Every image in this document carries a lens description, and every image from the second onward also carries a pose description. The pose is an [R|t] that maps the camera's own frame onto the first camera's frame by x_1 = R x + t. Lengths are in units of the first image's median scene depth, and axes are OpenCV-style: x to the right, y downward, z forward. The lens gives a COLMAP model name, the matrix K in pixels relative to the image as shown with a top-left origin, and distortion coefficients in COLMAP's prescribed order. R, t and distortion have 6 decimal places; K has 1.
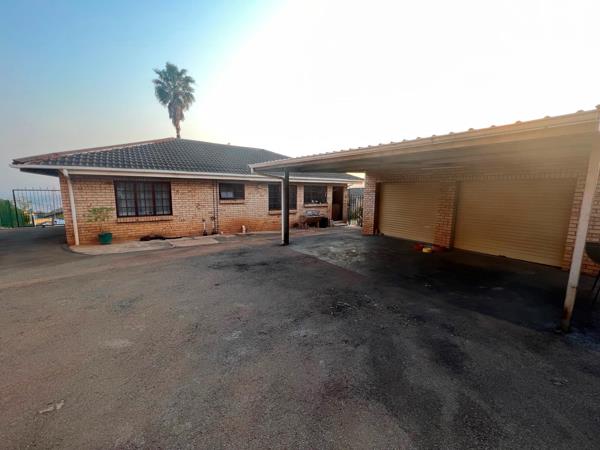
lens RADIAL K [[241.6, 0, 300.0], [0, 241.6, 225.0], [0, 0, 1]] dist [0.000542, 0.000087]
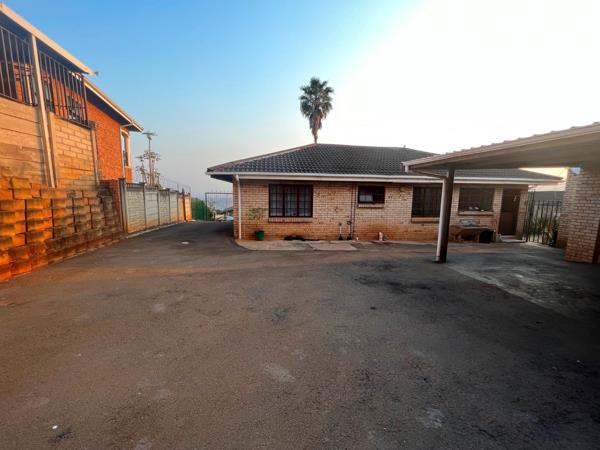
lens RADIAL K [[241.6, 0, 300.0], [0, 241.6, 225.0], [0, 0, 1]] dist [0.000542, 0.000087]
pose [[0.878807, 0.063687, -0.472908, -0.098622], [-0.072370, 0.997378, -0.000168, -0.005335], [0.471658, 0.034372, 0.881112, 0.085873]]
